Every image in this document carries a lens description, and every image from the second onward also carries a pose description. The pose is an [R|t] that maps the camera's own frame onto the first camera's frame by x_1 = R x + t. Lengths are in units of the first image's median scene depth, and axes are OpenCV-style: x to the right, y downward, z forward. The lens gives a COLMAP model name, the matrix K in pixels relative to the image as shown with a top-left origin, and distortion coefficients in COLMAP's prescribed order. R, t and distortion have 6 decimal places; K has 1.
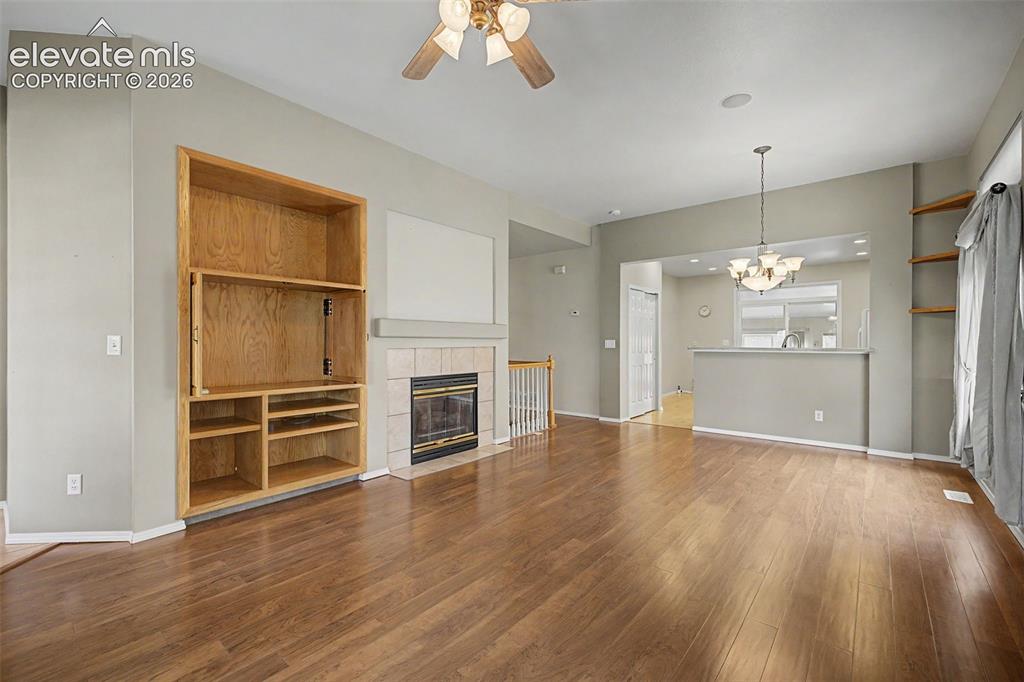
lens RADIAL K [[435.5, 0, 512.0], [0, 435.5, 341.0], [0, 0, 1]] dist [0.009324, -0.000158]
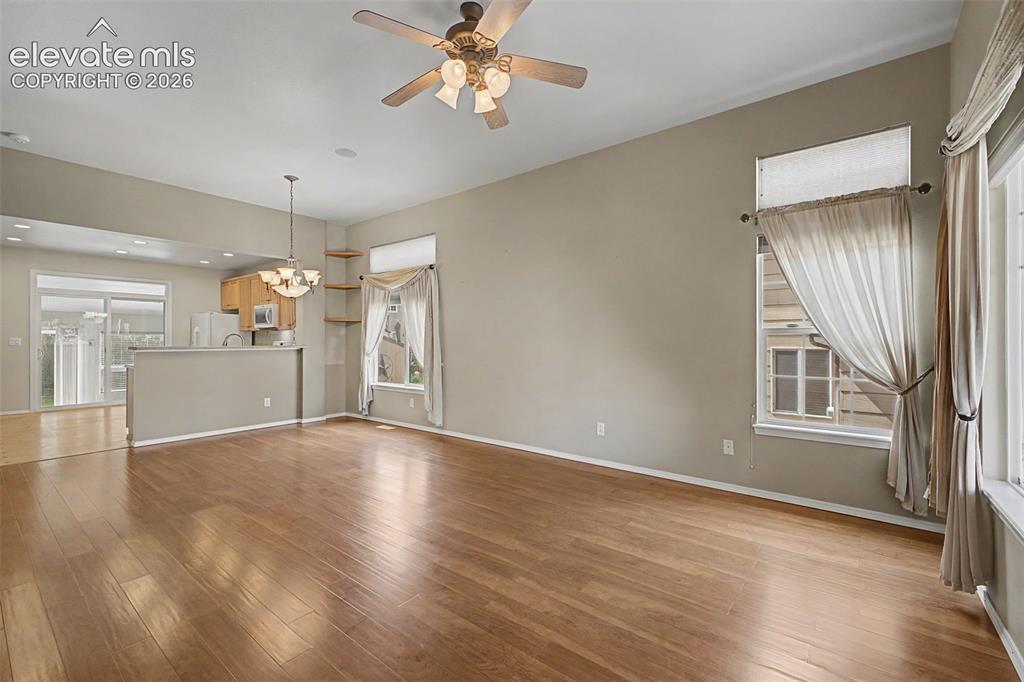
lens RADIAL K [[432.3, 0, 513.8], [0, 432.3, 336.9], [0, 0, 1]] dist [0.004206, -0.000056]
pose [[-0.029218, 0.006827, 0.999550, -0.547524], [-0.002268, 0.999974, -0.006896, -0.001689], [-0.999570, -0.002469, -0.029202, 0.388617]]
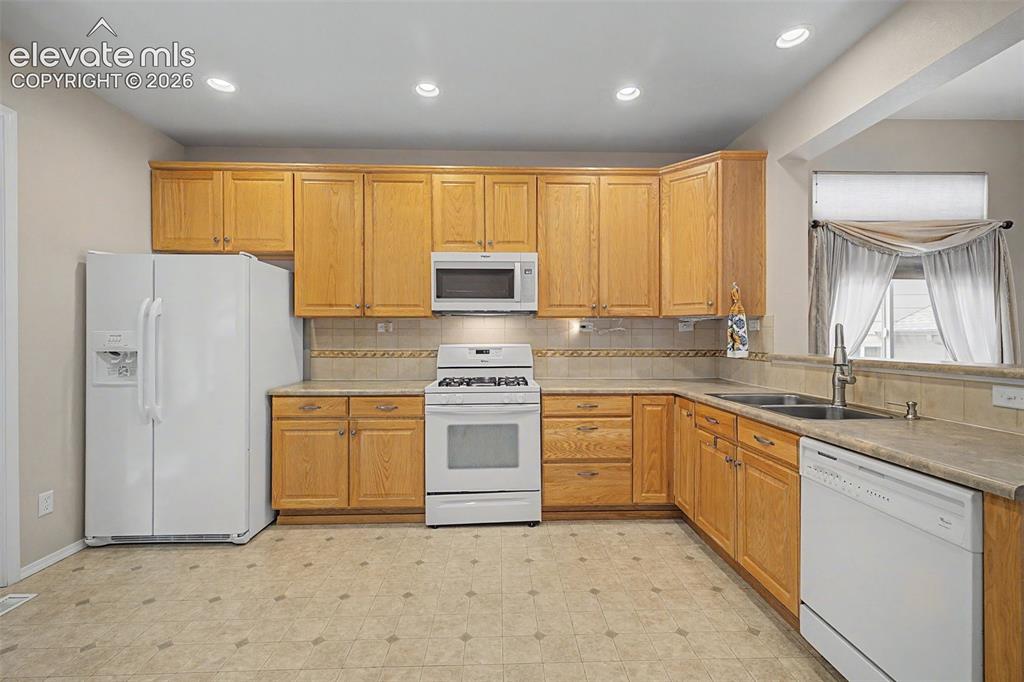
lens RADIAL K [[432.3, 0, 513.8], [0, 432.3, 336.9], [0, 0, 1]] dist [0.004206, -0.000056]
pose [[-0.666754, 0.001987, 0.745275, 0.648211], [0.000224, 0.999997, -0.002466, -0.004508], [-0.745278, -0.001477, -0.666752, 1.716514]]
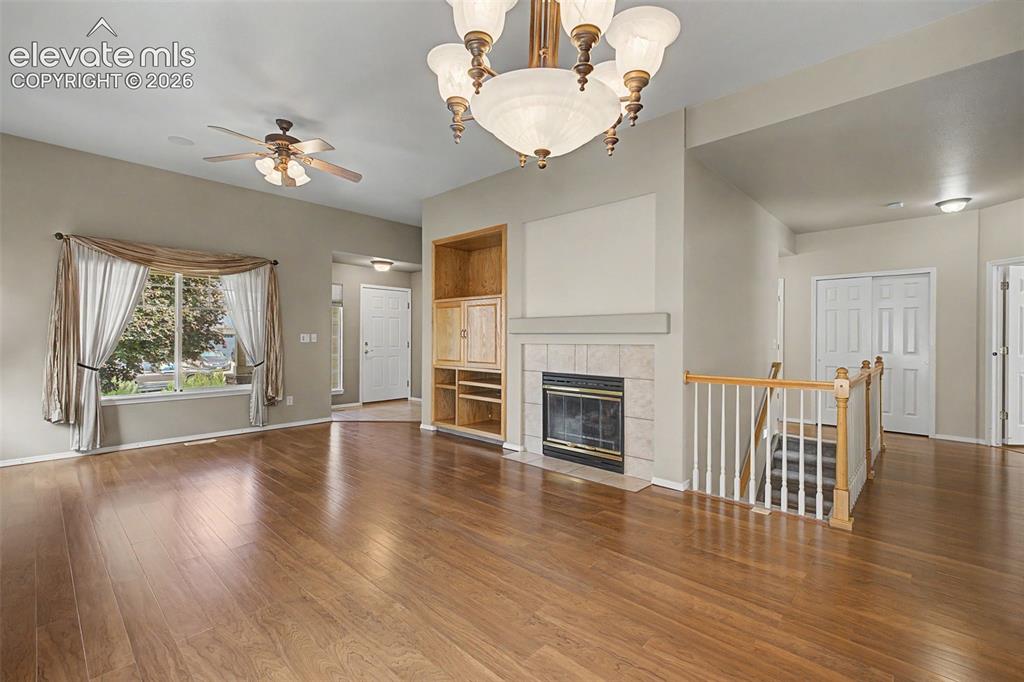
lens RADIAL K [[438.6, 0, 512.0], [0, 438.6, 341.0], [0, 0, 1]] dist [0.000838, -0.000057]
pose [[-0.052106, 0.004533, -0.998631, 0.749923], [-0.004250, 0.999980, 0.004761, 0.004287], [0.998633, 0.004492, -0.052086, 0.884892]]
